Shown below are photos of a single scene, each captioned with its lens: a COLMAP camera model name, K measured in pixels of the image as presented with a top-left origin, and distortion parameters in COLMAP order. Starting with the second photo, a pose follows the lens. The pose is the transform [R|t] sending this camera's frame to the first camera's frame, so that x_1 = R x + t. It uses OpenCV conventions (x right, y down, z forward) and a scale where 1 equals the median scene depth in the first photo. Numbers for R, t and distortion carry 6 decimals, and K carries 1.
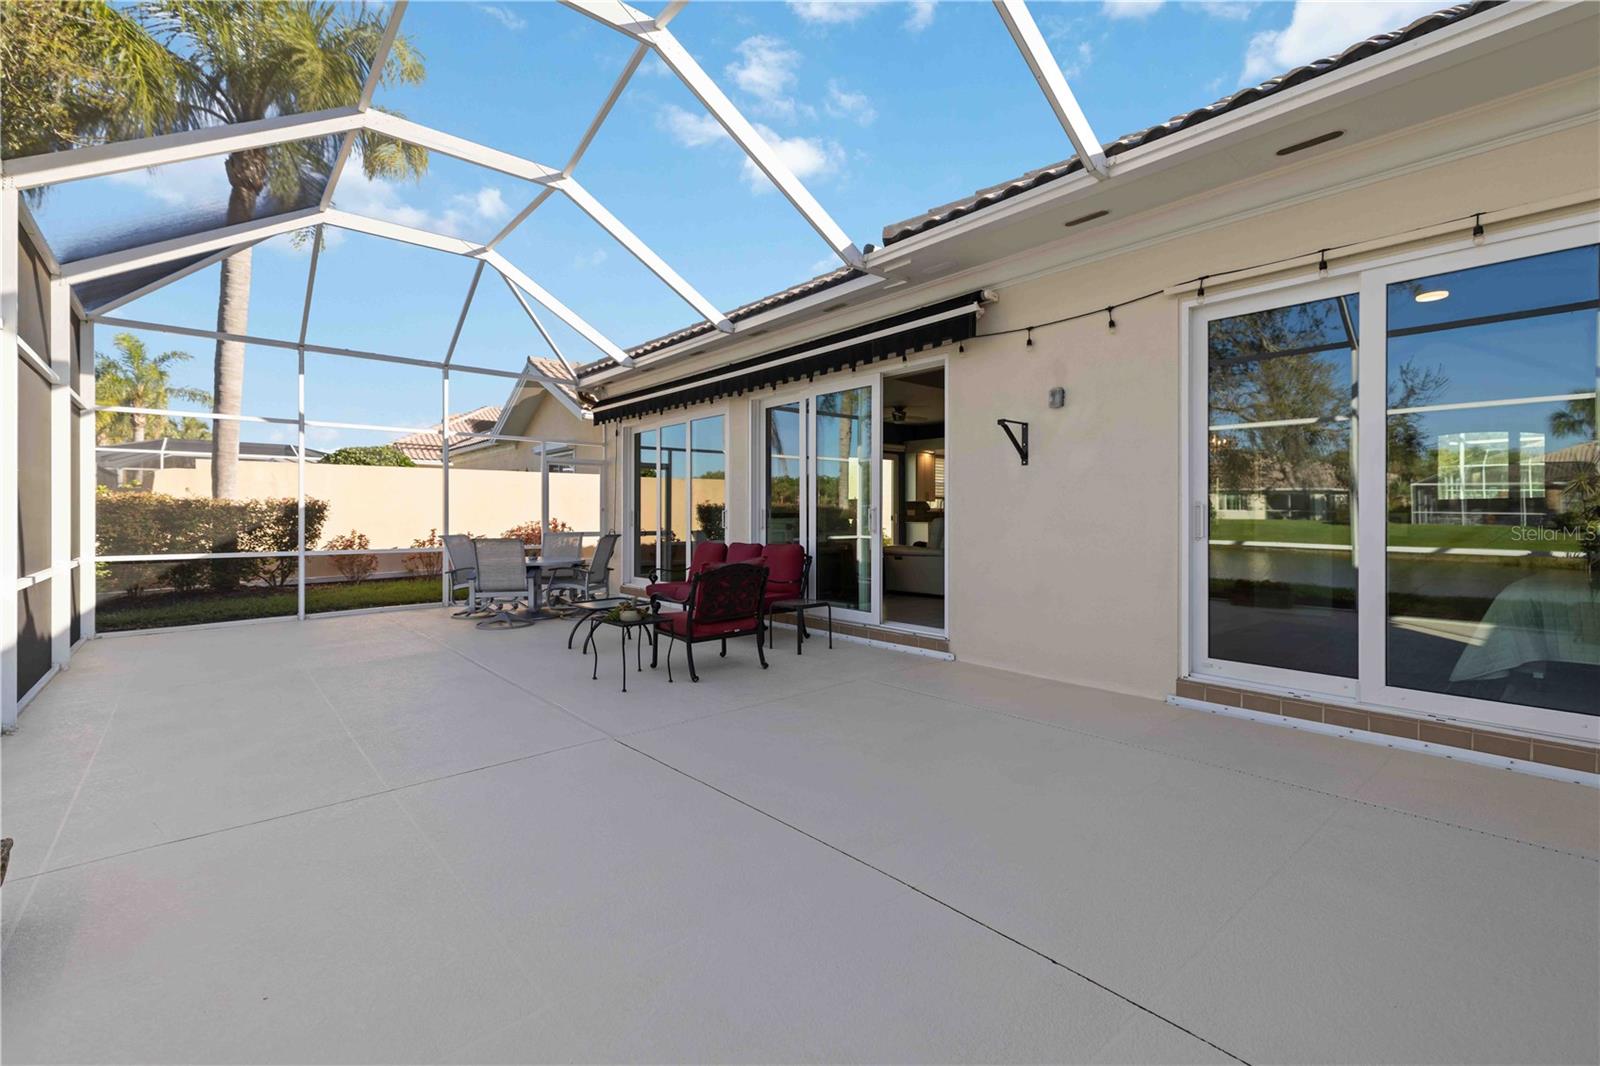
lens RADIAL K [[707.4, 0, 793.9], [0, 707.4, 524.2], [0, 0, 1]] dist [0.000203, 0.000034]
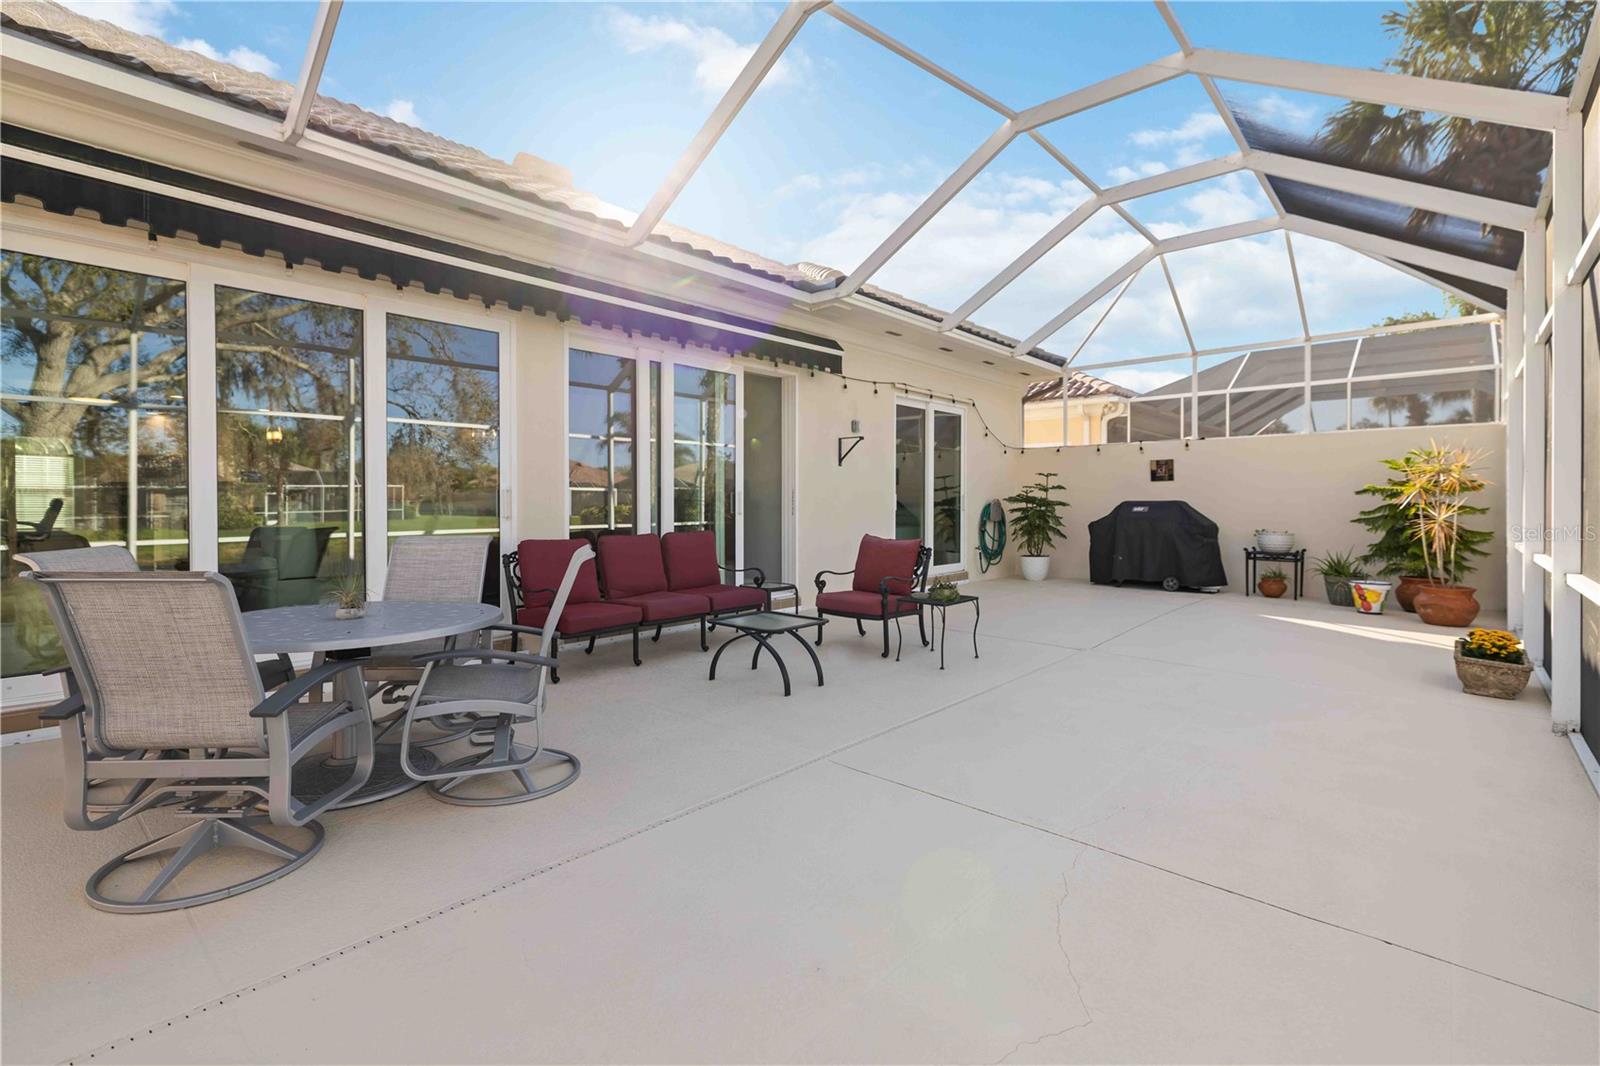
lens RADIAL K [[705.9, 0, 770.3], [0, 705.9, 502.2], [0, 0, 1]] dist [0.000037, 0.000109]
pose [[-0.121228, 0.003650, 0.992618, -0.944847], [0.021696, 0.999764, -0.001027, -0.006640], [-0.992388, 0.021411, -0.121279, 1.097509]]
